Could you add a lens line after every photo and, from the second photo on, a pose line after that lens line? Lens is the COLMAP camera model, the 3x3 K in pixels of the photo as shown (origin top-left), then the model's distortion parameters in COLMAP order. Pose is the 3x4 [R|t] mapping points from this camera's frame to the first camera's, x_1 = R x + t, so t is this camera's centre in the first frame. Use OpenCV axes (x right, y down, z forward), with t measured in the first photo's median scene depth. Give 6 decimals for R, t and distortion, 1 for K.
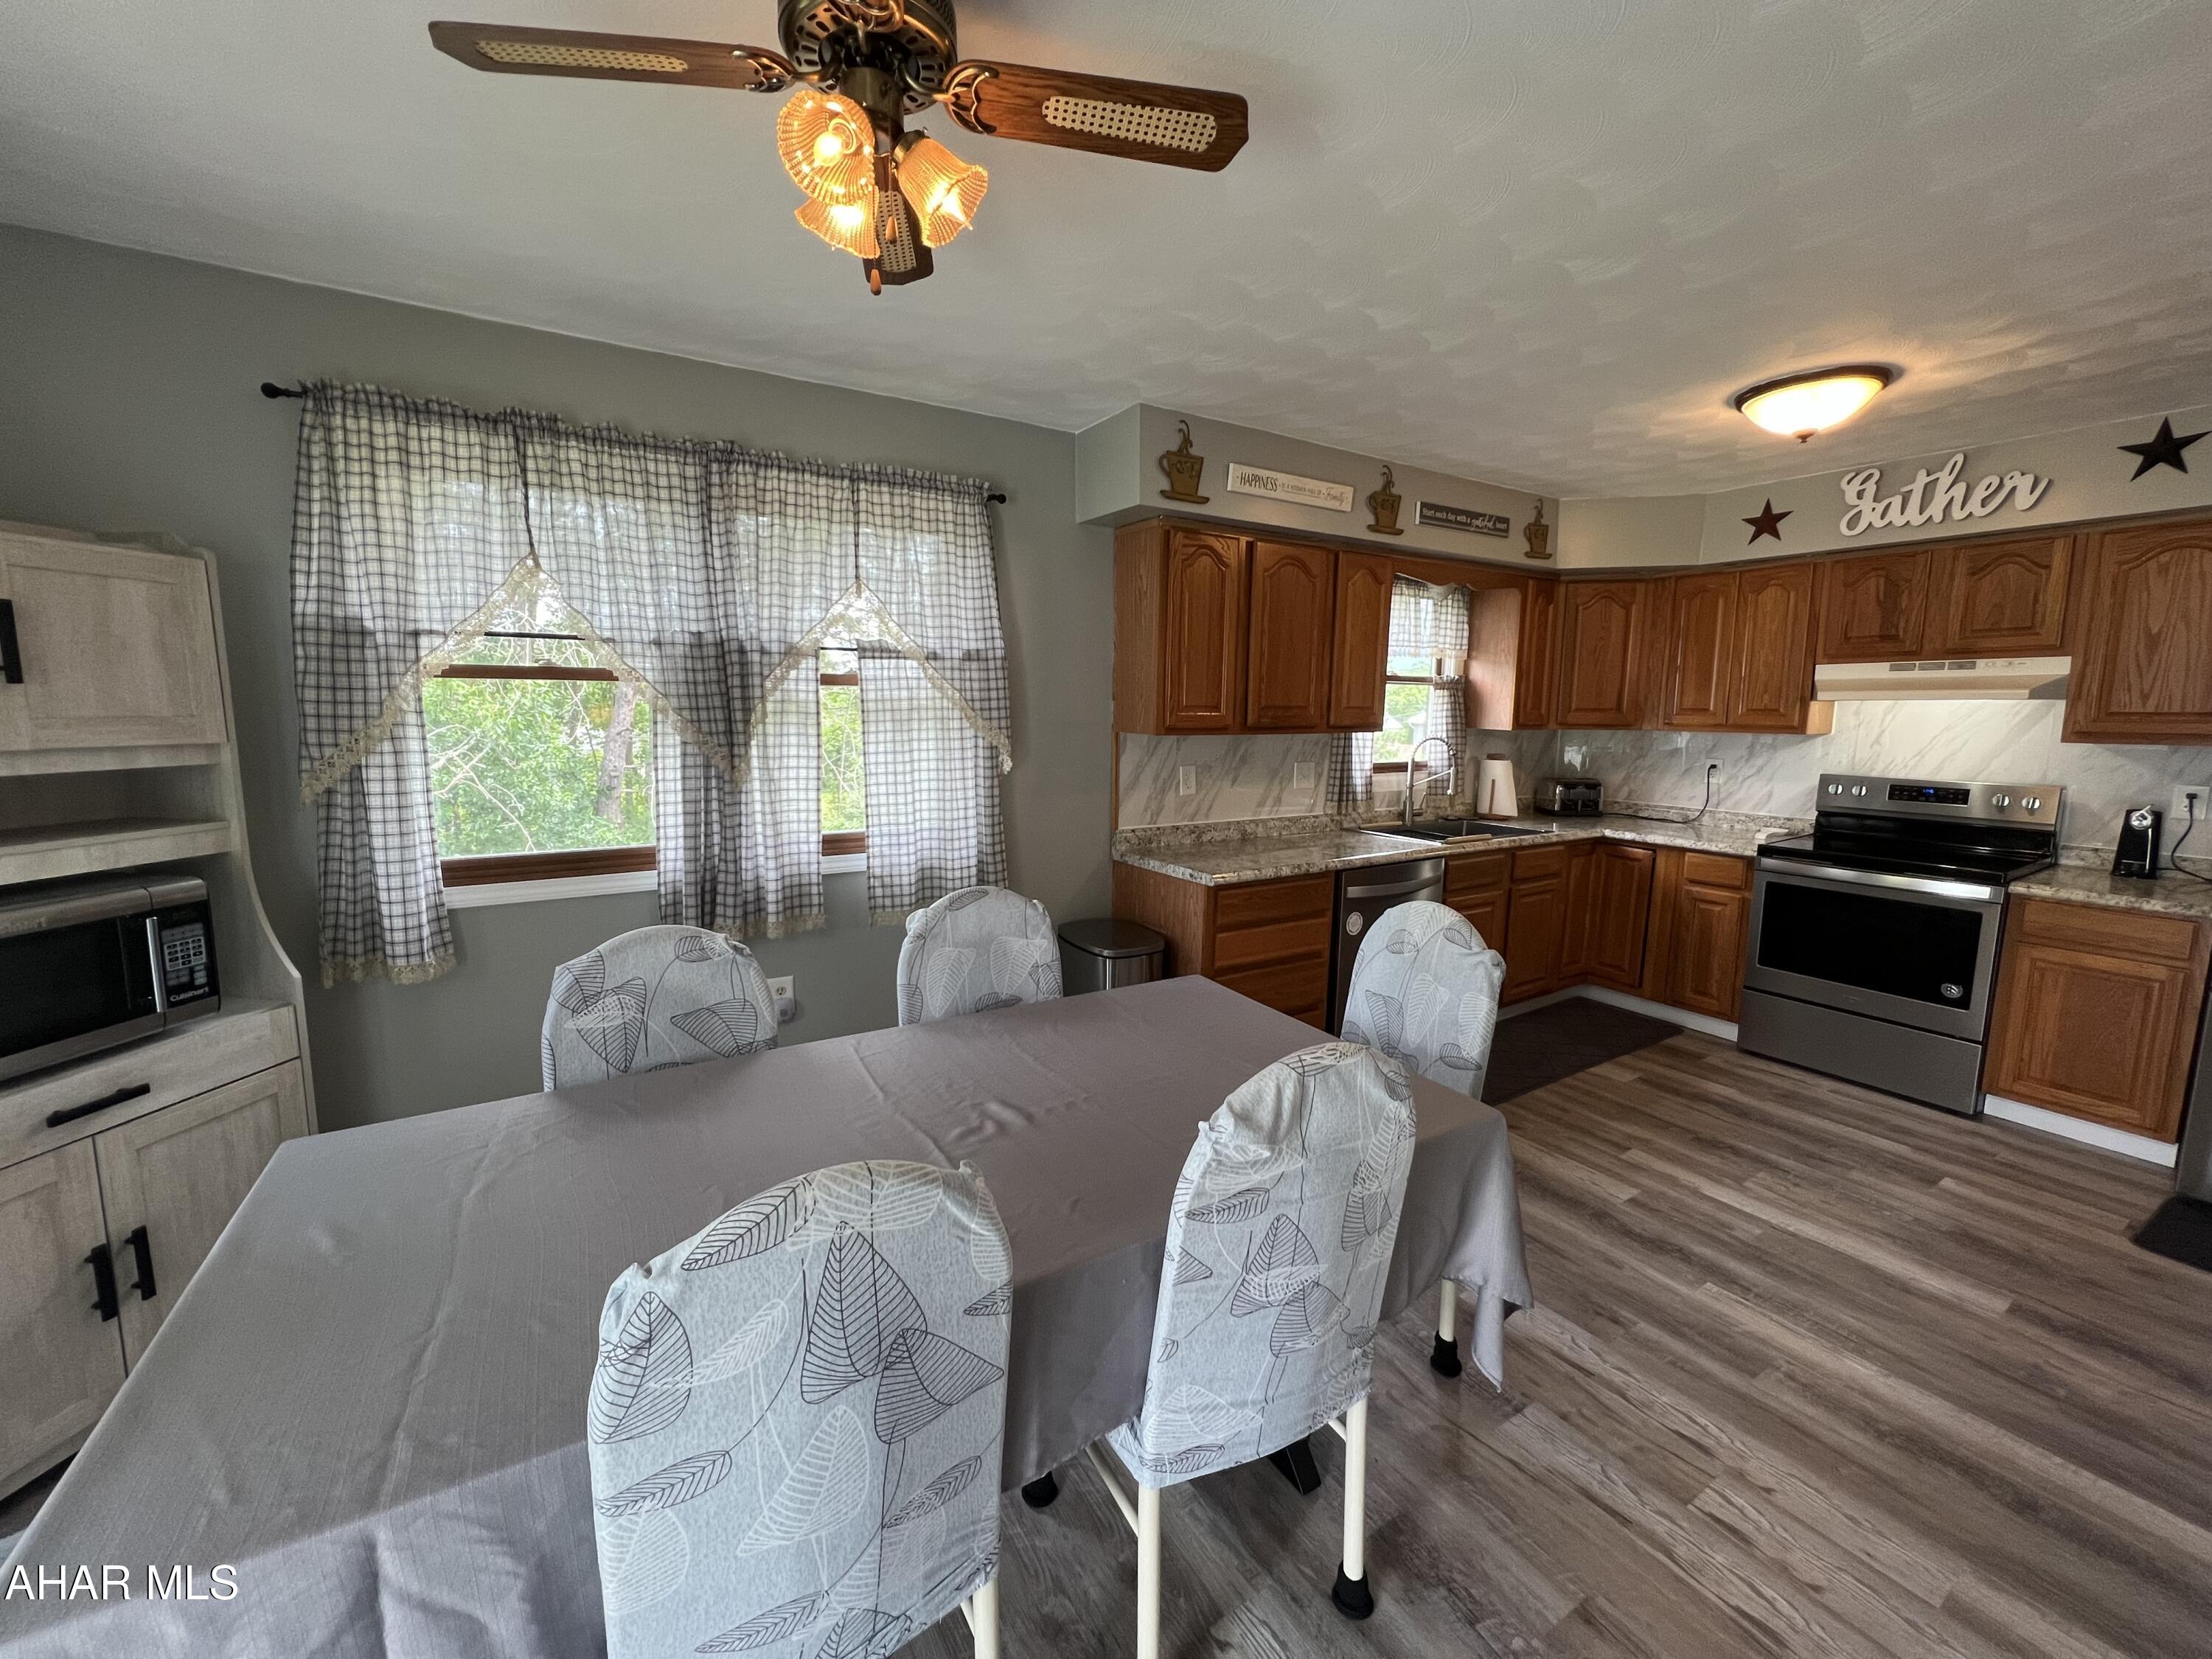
lens RADIAL K [[884.1, 0, 1103.2], [0, 884.1, 821.1], [0, 0, 1]] dist [-0.002361, -0.000335]
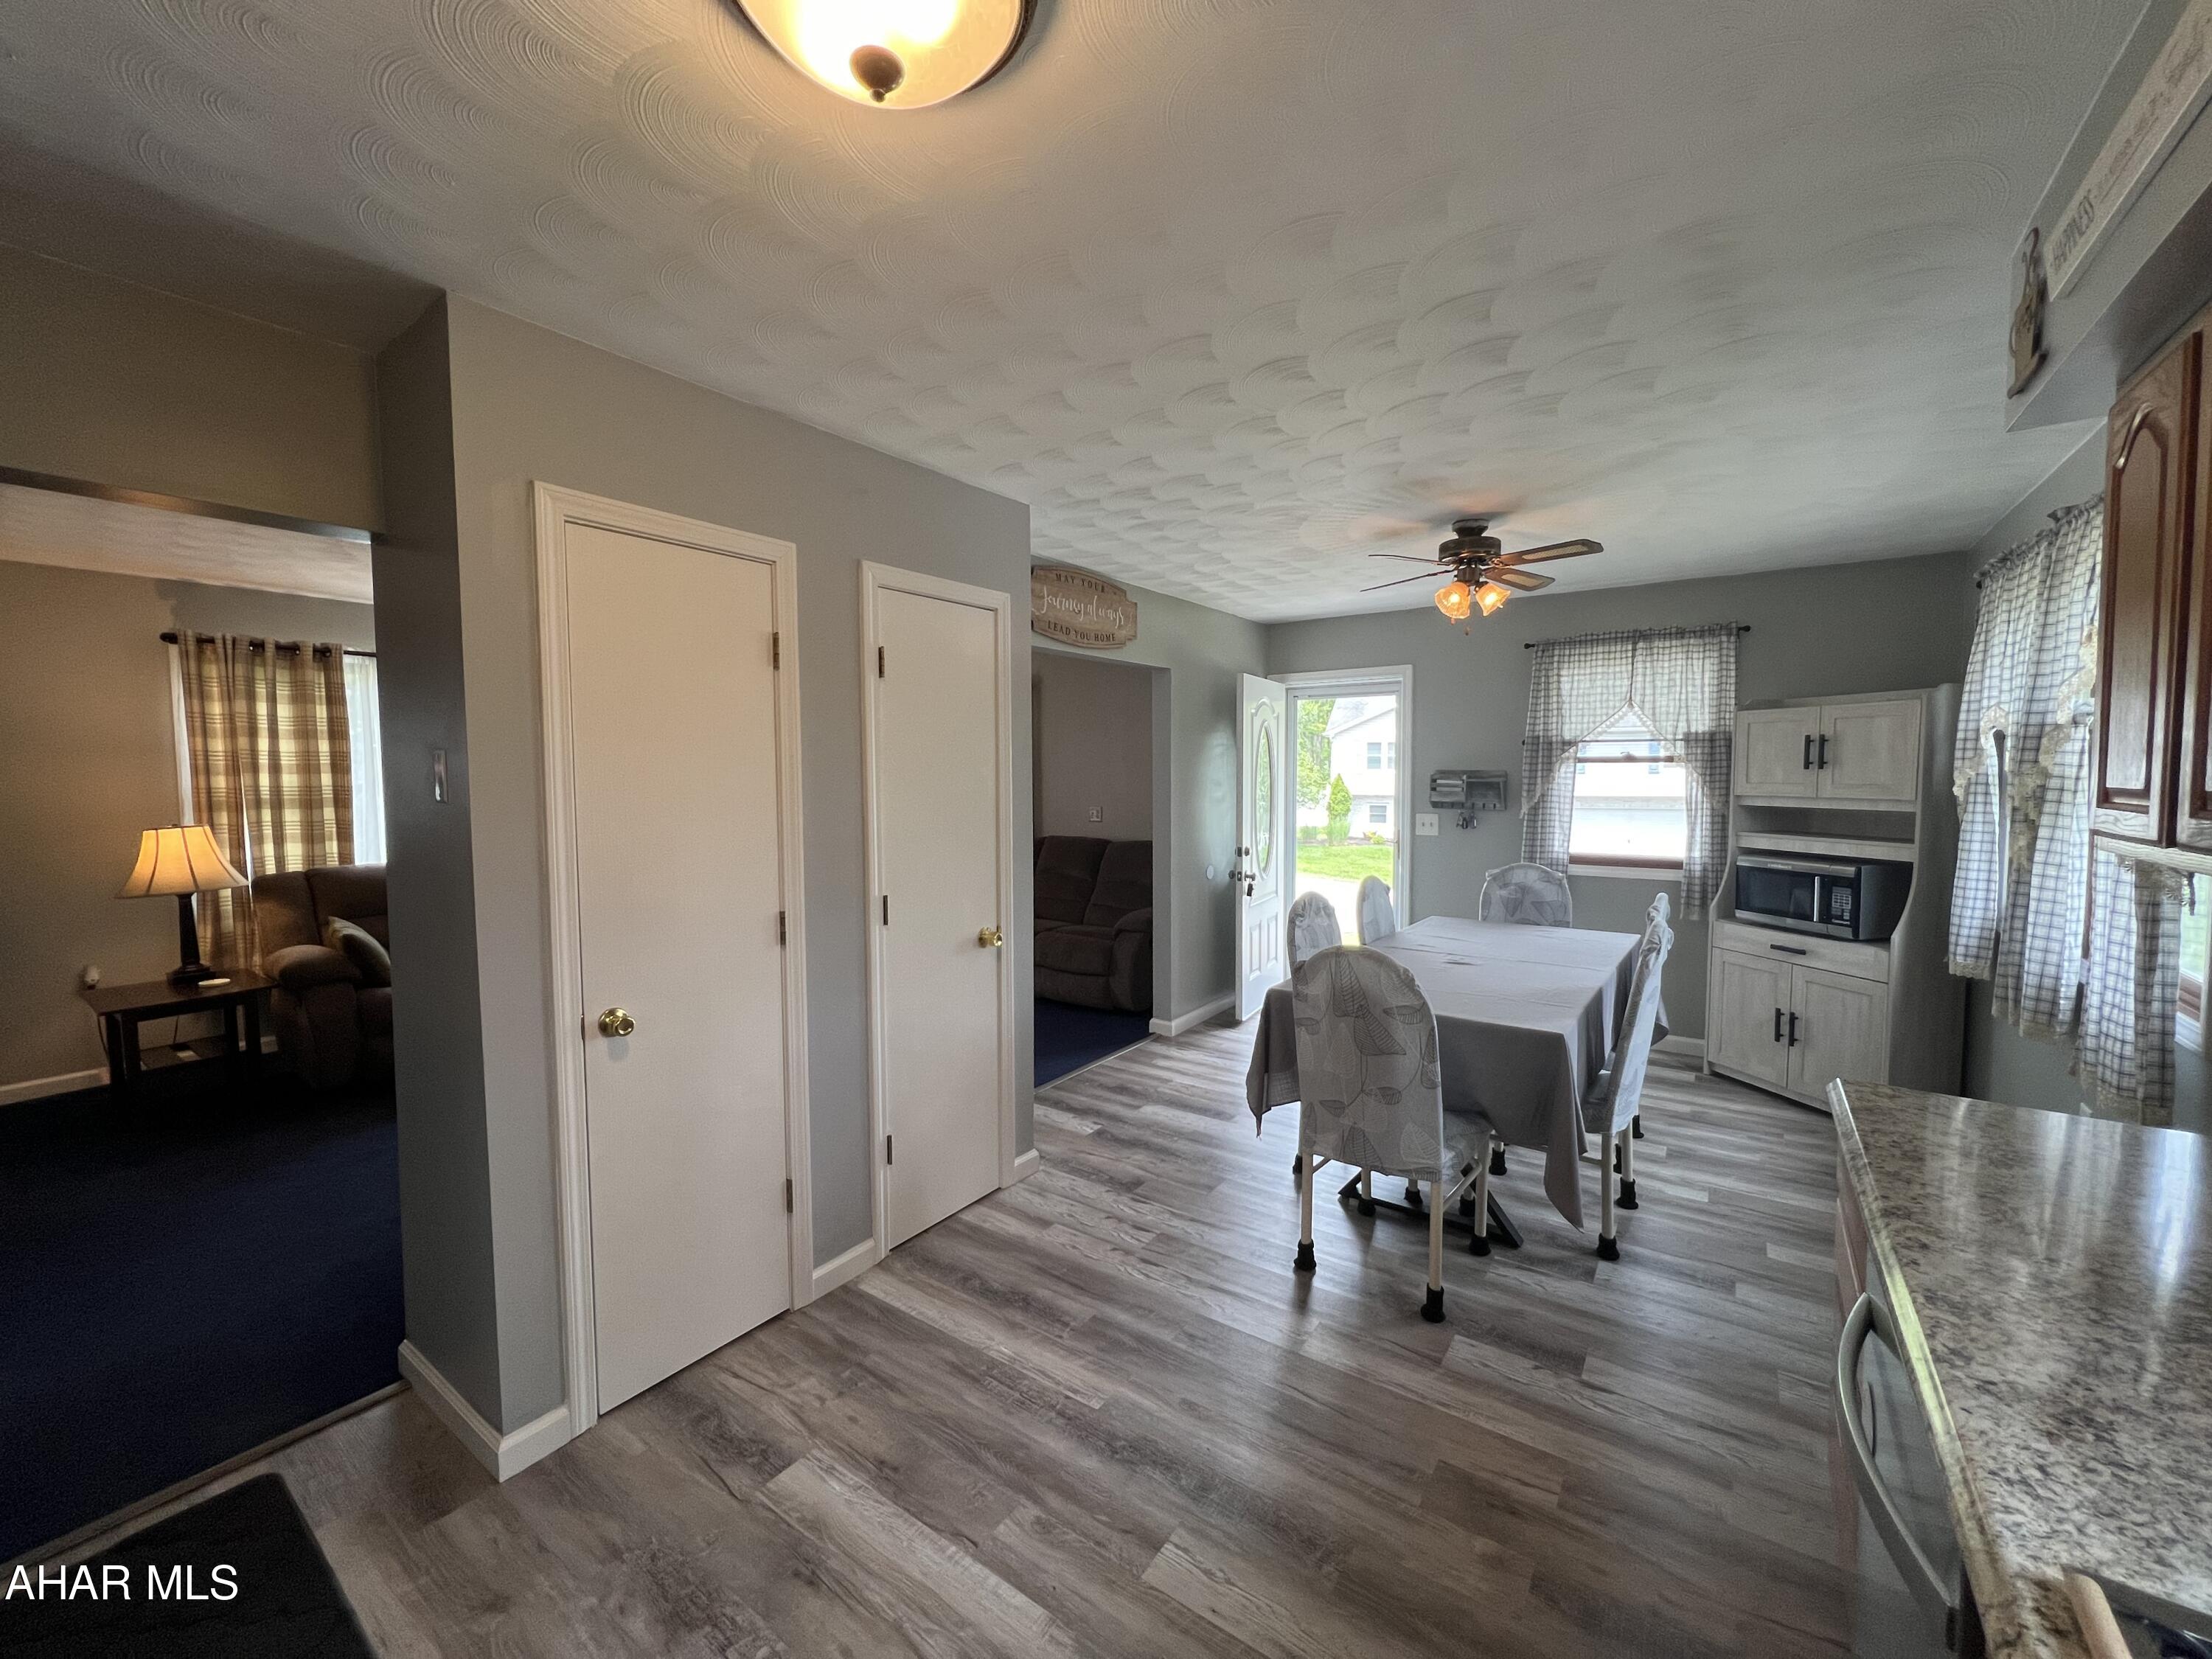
lens RADIAL K [[884.1, 0, 1107.8], [0, 884.1, 822.0], [0, 0, 1]] dist [-0.002361, -0.000335]
pose [[-0.921854, 0.017112, -0.387158, 0.769711], [-0.055484, 0.982905, 0.175556, -0.173997], [0.383544, 0.183318, -0.905146, 1.297613]]
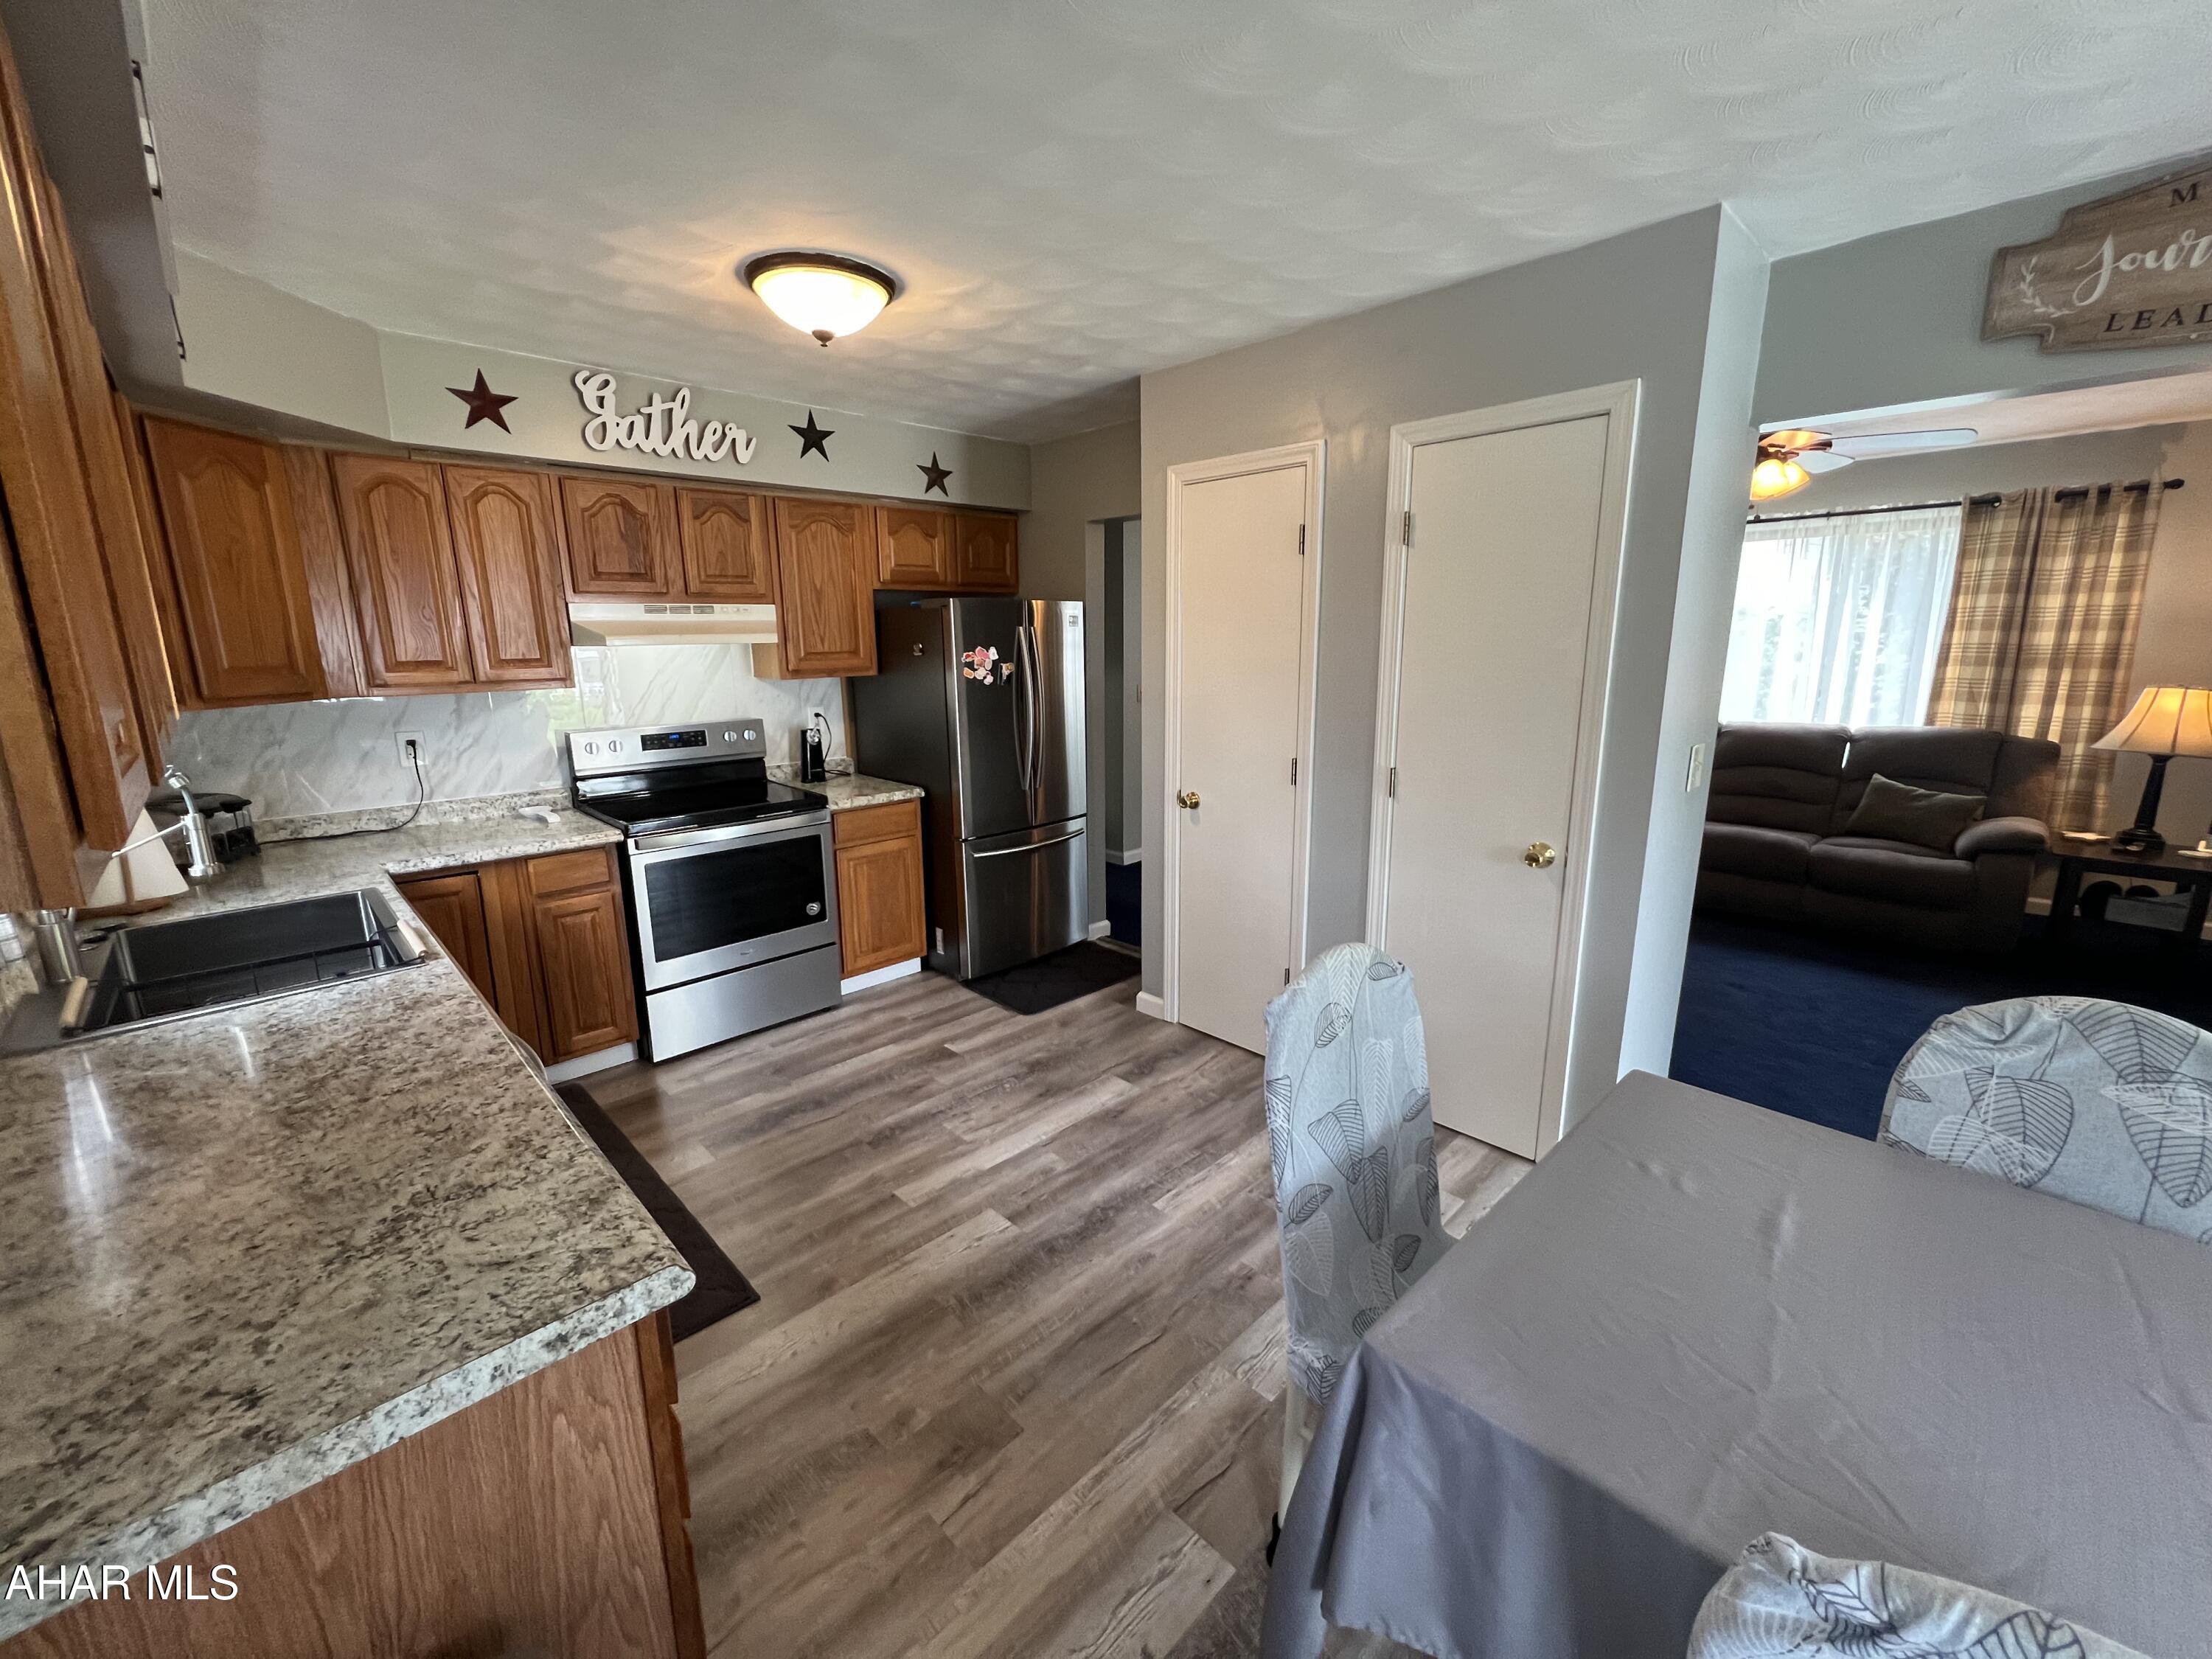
lens RADIAL K [[884.1, 0, 1099.1], [0, 884.1, 823.5], [0, 0, 1]] dist [-0.002361, -0.000335]
pose [[-0.212199, -0.207951, 0.954844, -0.164104], [0.138595, 0.960815, 0.240052, -0.135866], [-0.967348, 0.183276, -0.175063, 0.880170]]
